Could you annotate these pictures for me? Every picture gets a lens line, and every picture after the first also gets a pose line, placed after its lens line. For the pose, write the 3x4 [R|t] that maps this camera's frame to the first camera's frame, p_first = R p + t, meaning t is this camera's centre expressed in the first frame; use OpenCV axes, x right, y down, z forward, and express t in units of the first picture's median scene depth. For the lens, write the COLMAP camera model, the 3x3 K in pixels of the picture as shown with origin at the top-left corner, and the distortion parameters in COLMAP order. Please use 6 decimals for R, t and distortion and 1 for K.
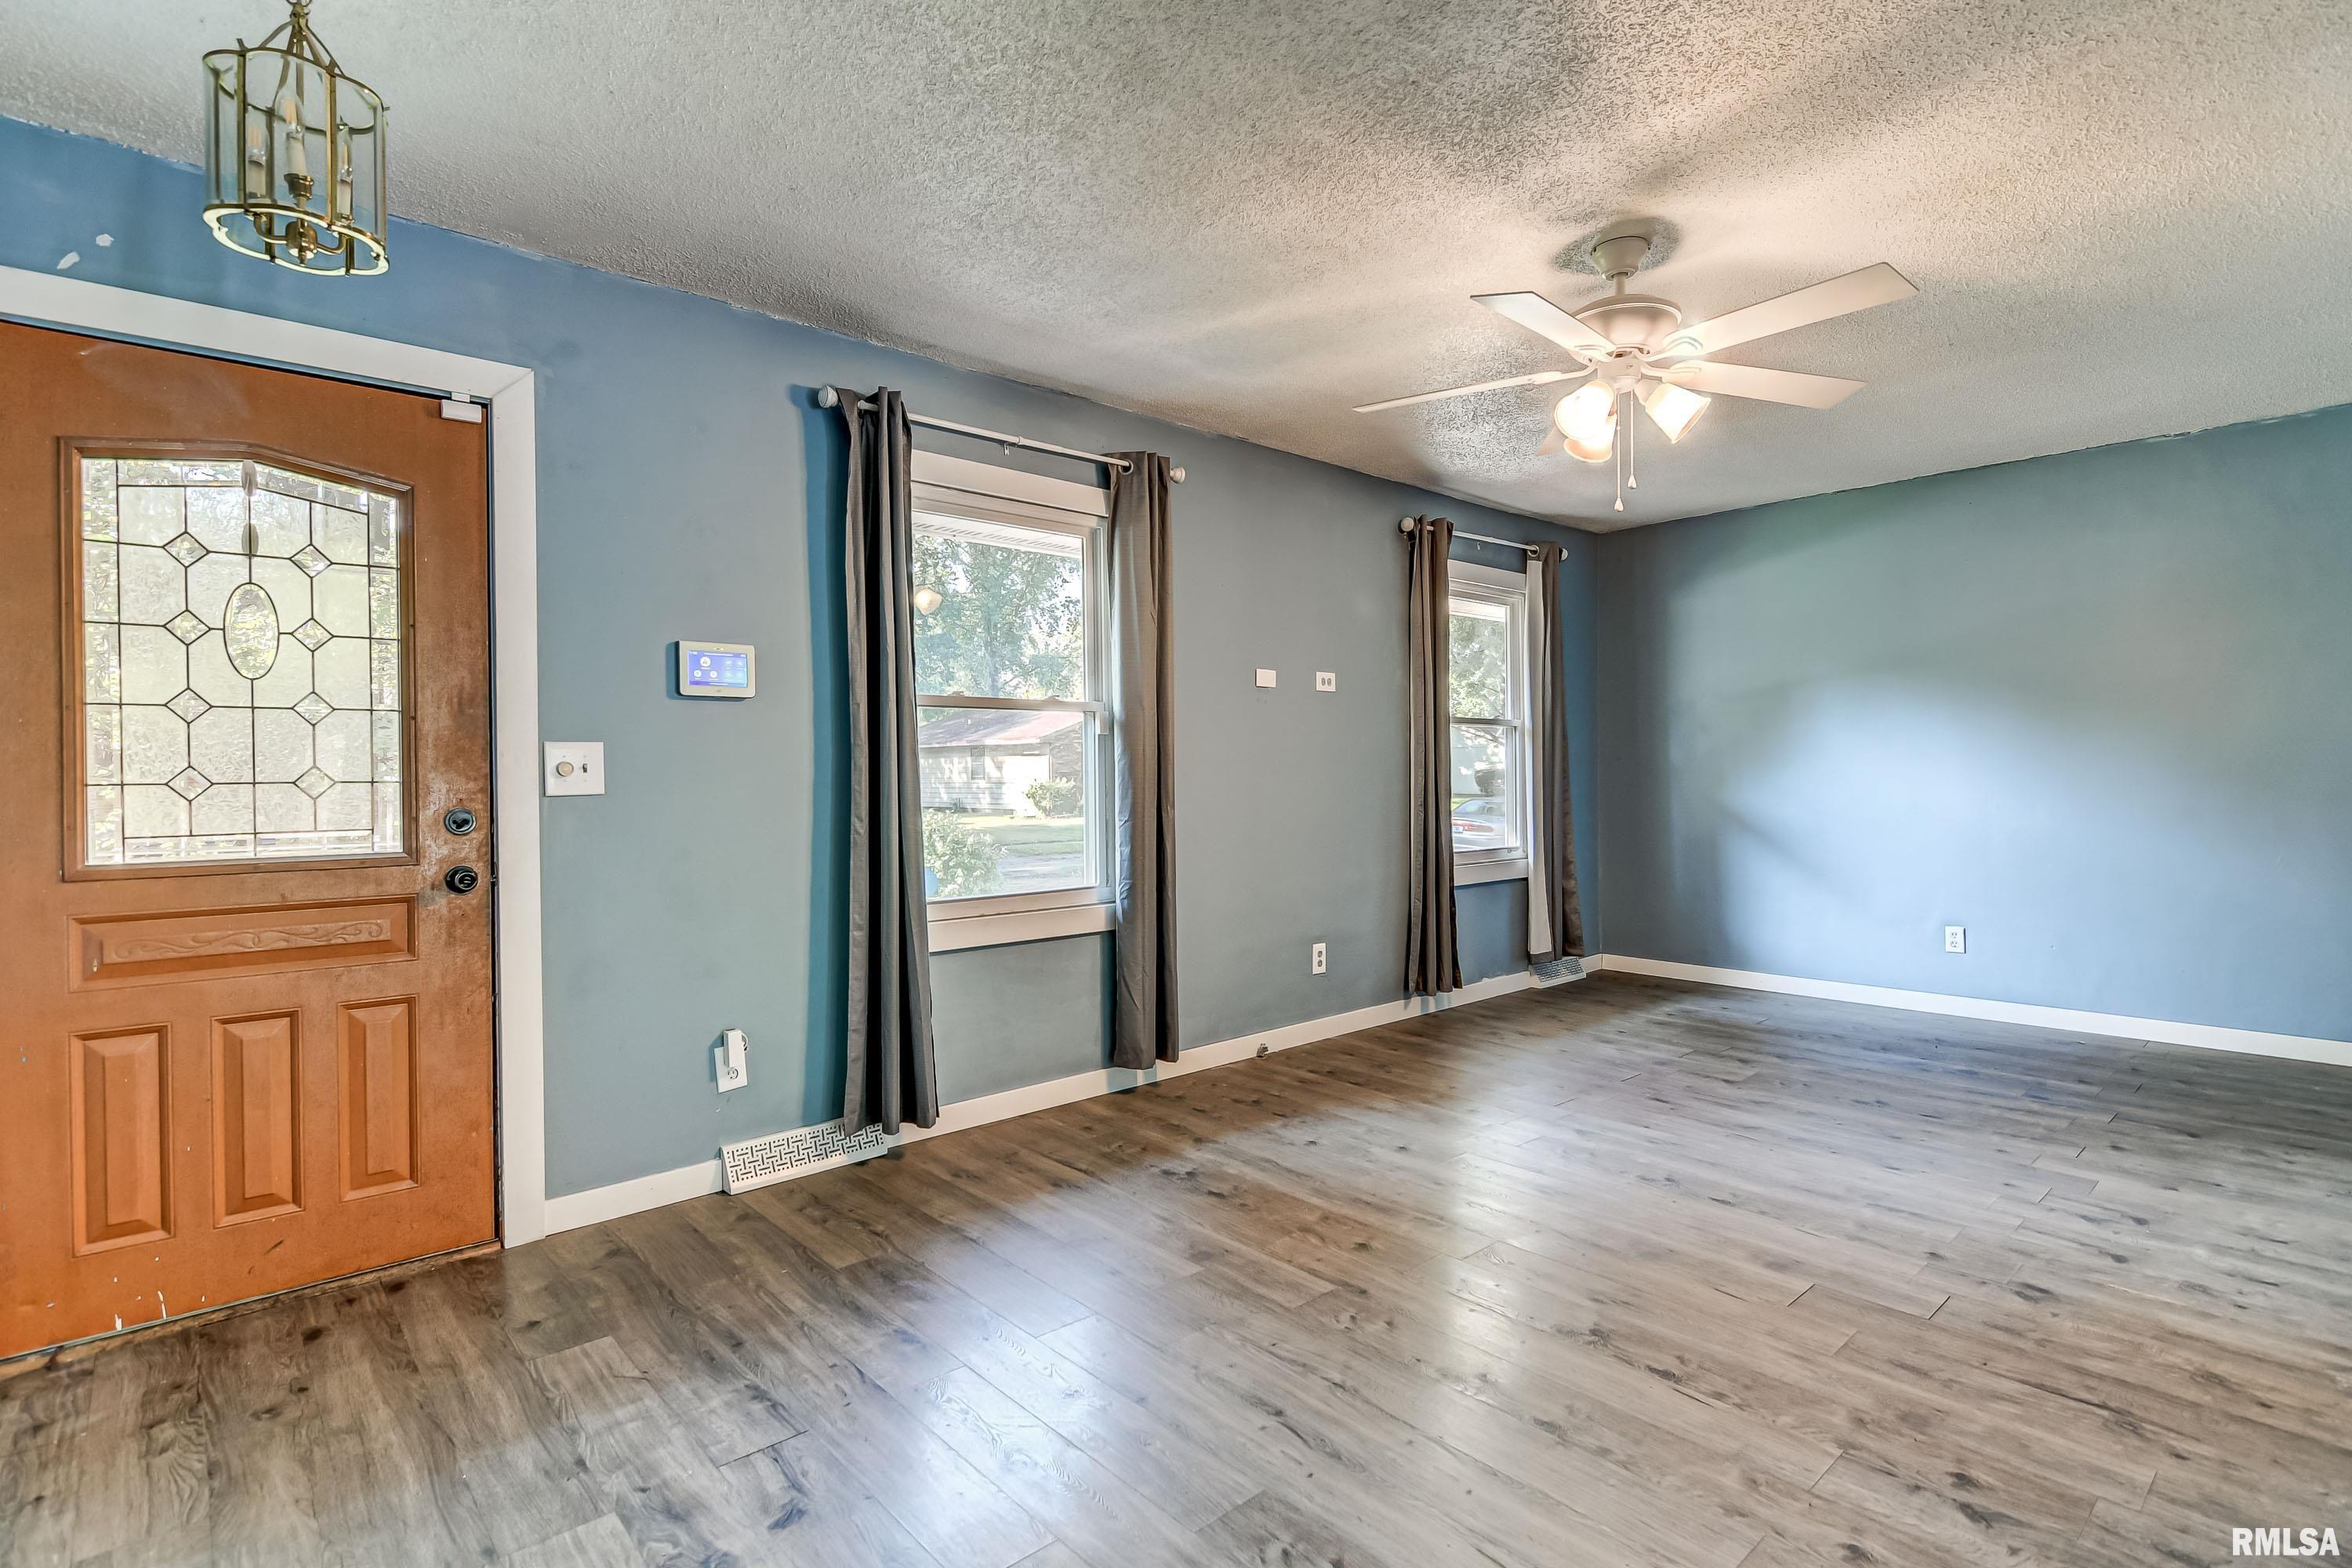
lens RADIAL K [[1124.1, 0, 1168.3], [0, 1124.1, 778.5], [0, 0, 1]] dist [0.011419, -0.009271]
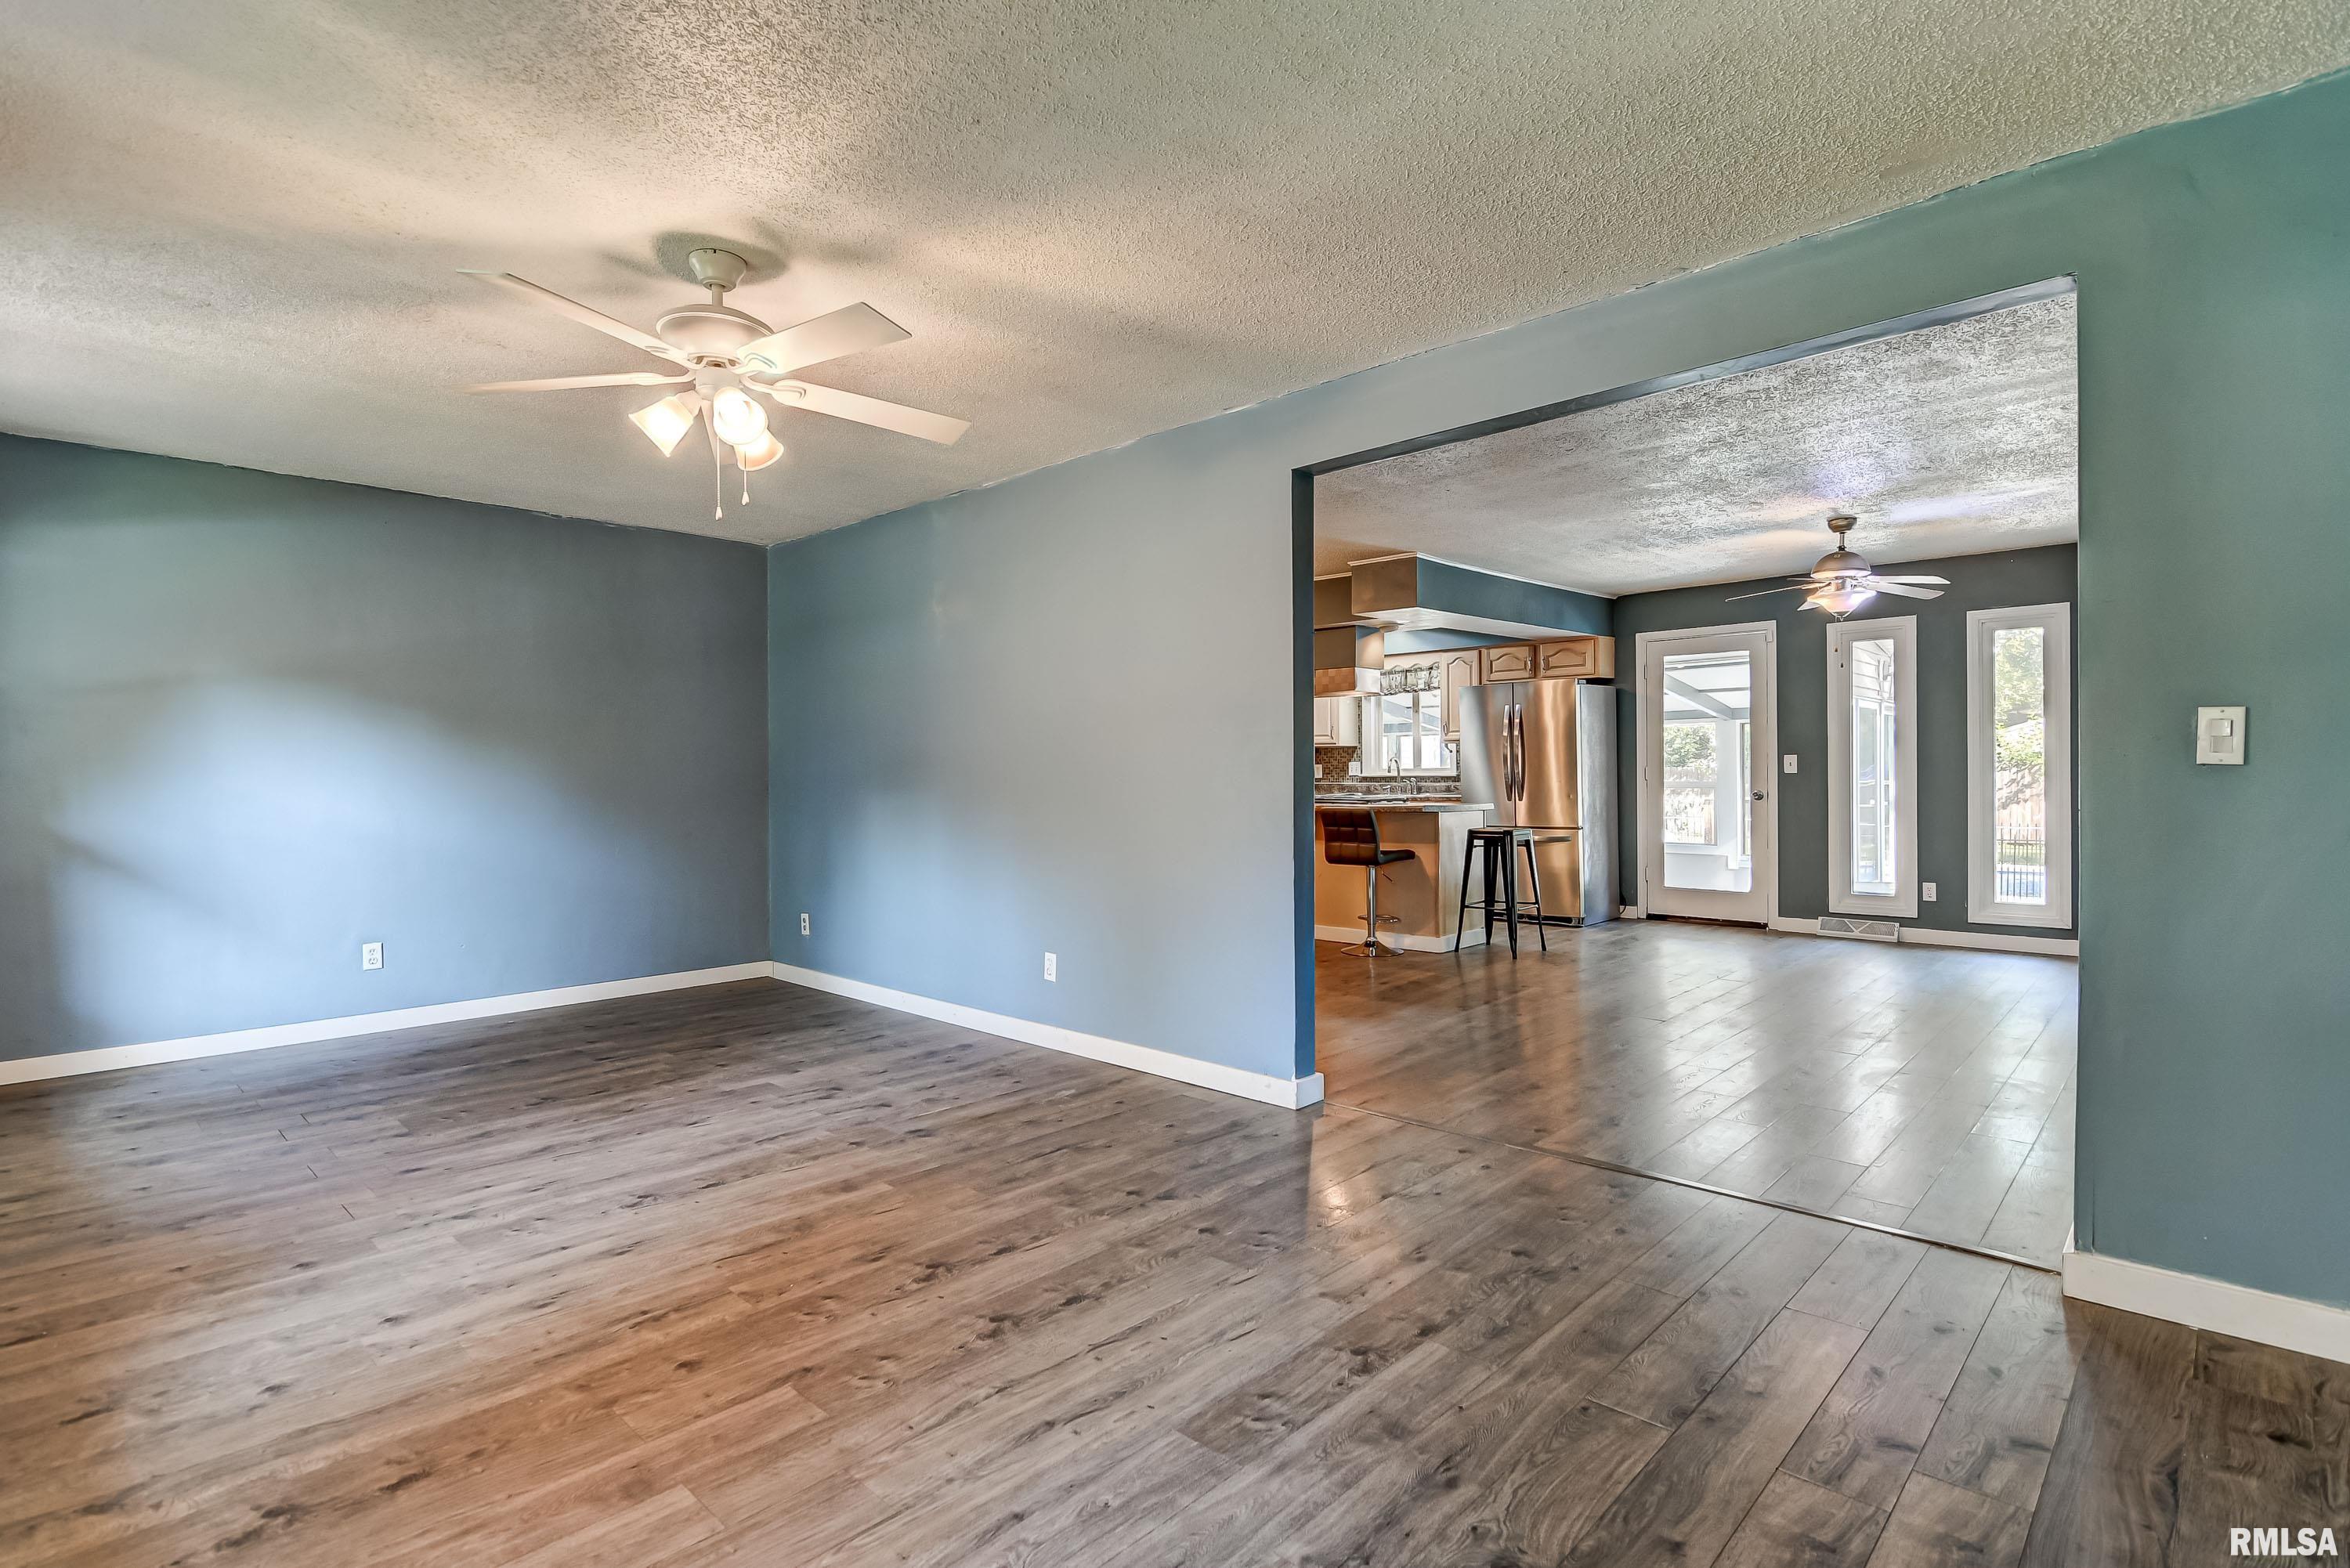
lens RADIAL K [[1123.1, 0, 1167.3], [0, 1123.1, 778.5], [0, 0, 1]] dist [0.011419, -0.009271]
pose [[-0.078840, 0.008182, 0.996854, -0.650668], [0.015514, 0.999855, -0.006980, 0.007359], [-0.996767, 0.014915, -0.078955, 0.705877]]
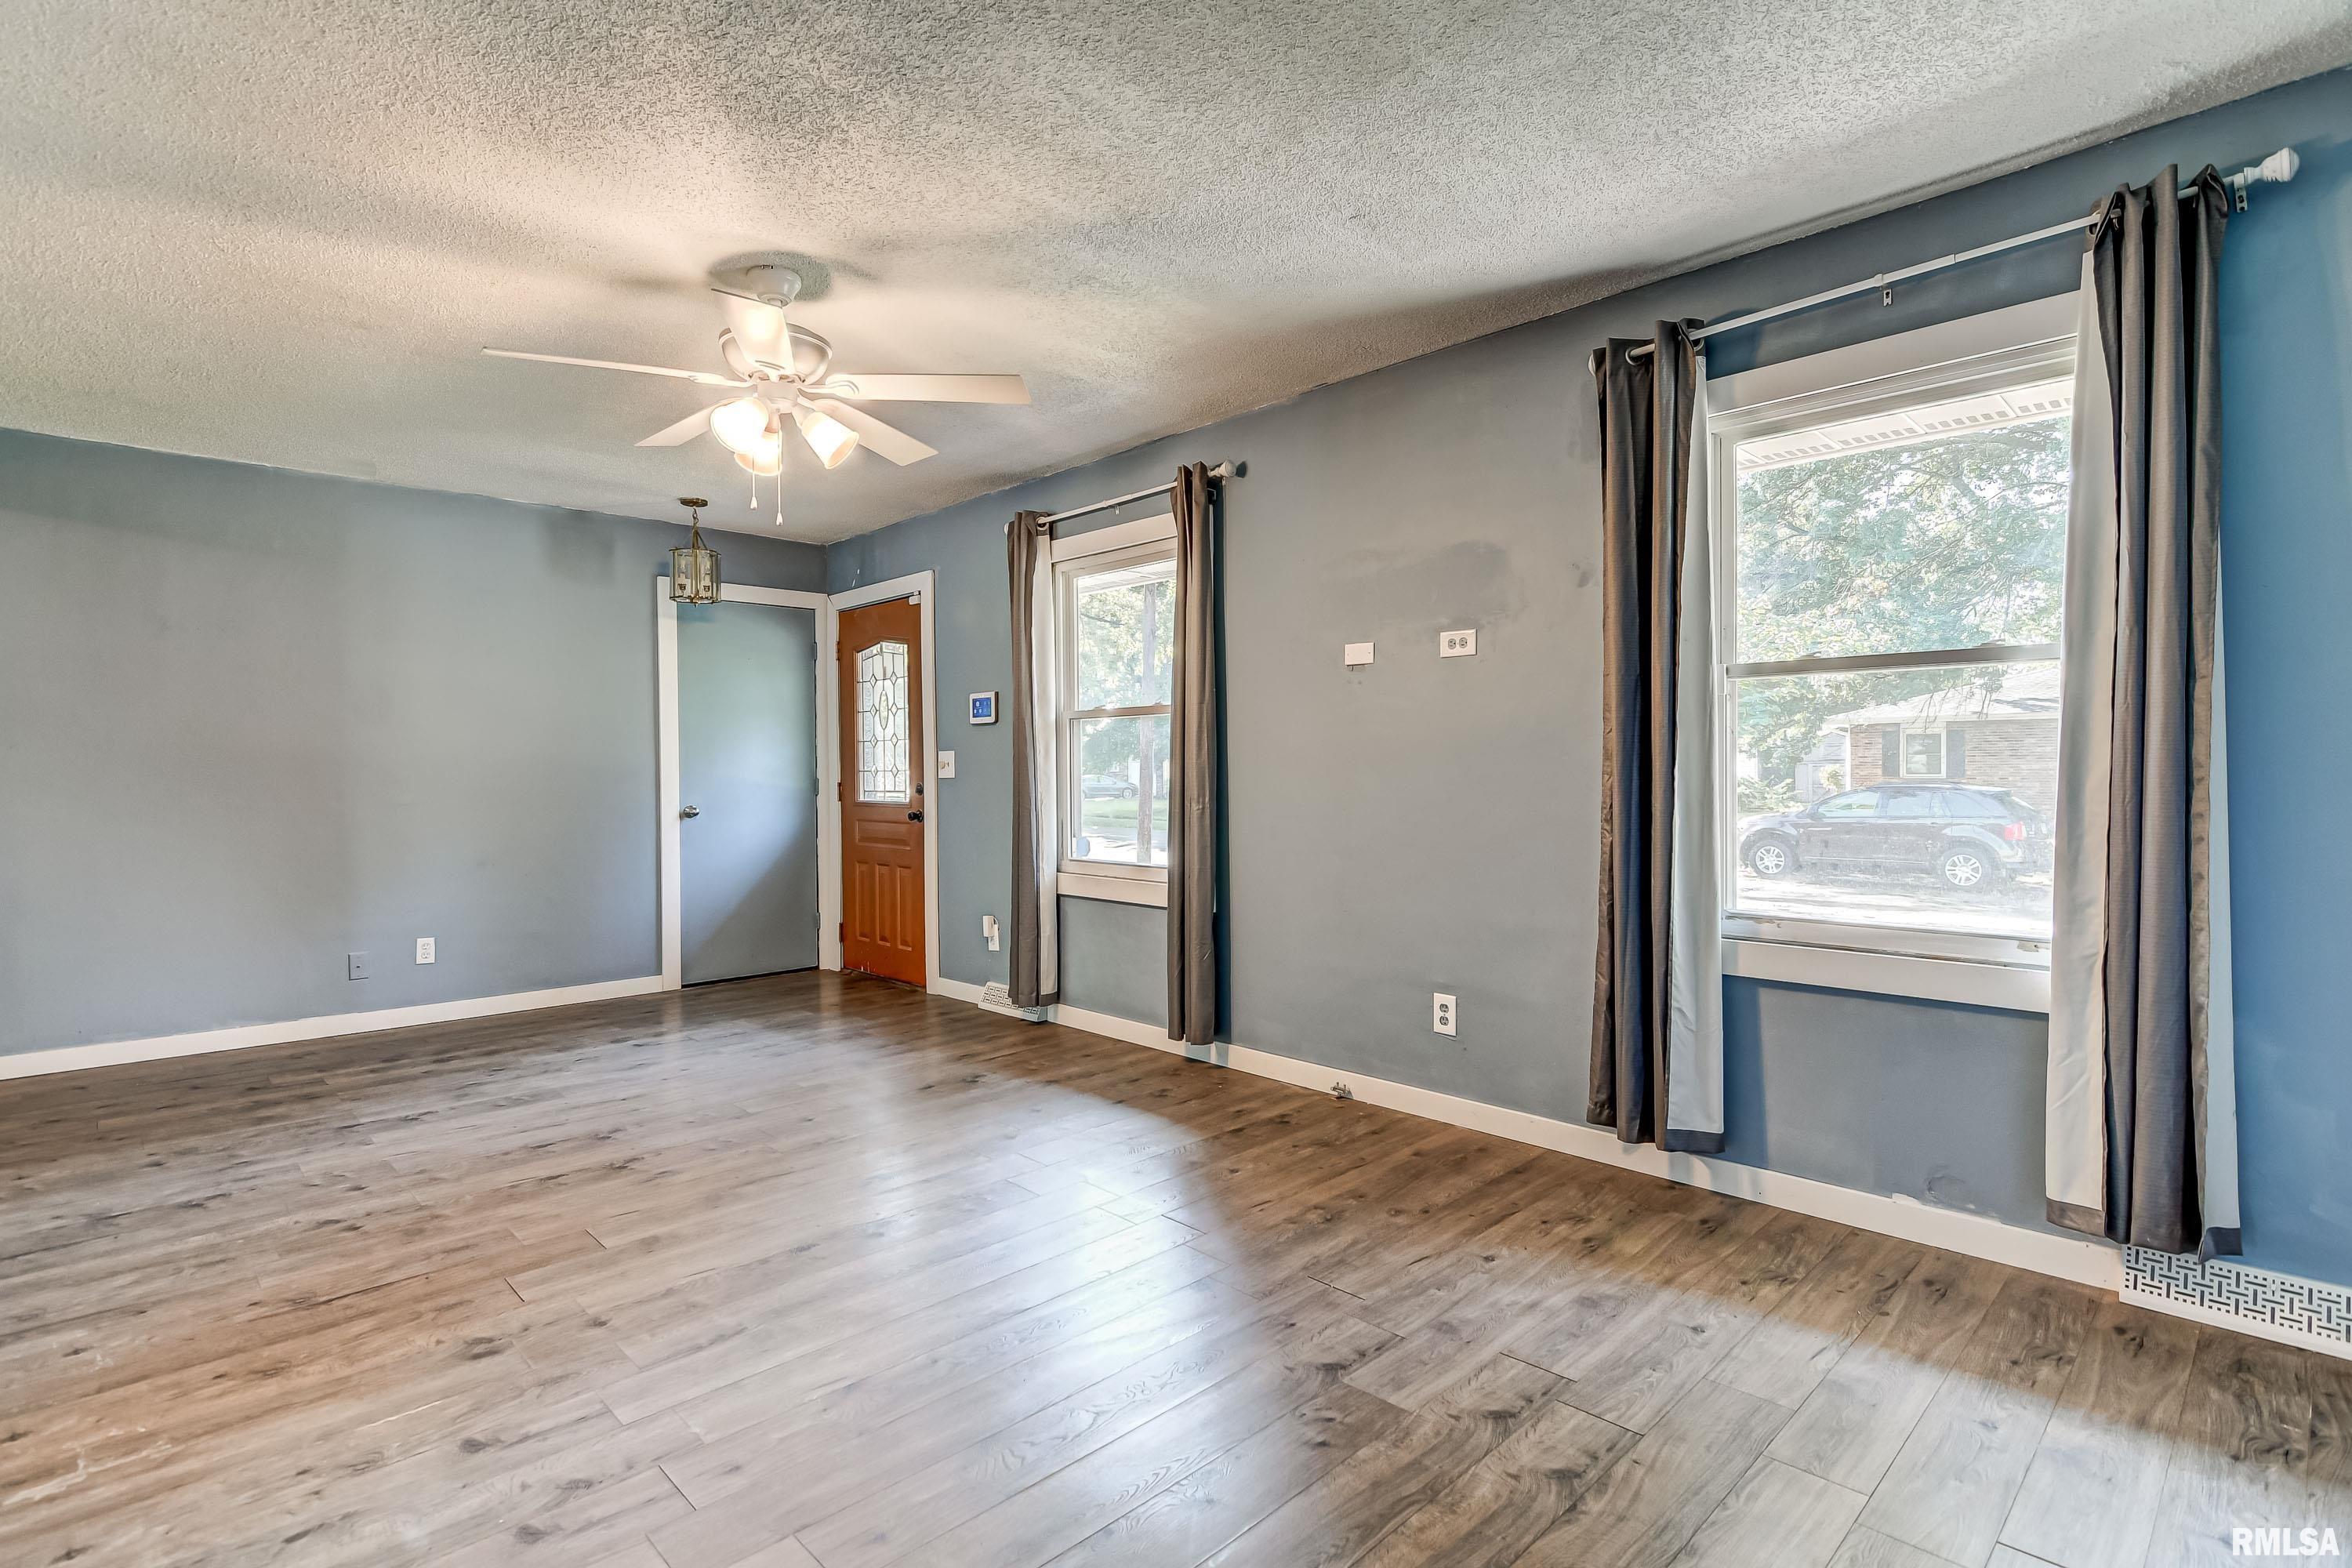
lens RADIAL K [[1124.1, 0, 1168.3], [0, 1124.1, 778.5], [0, 0, 1]] dist [0.011419, -0.009271]
pose [[0.041499, 0.017078, -0.998993, 1.518819], [0.002532, 0.999849, 0.017198, -0.018407], [0.999135, -0.003243, 0.041450, 1.361208]]
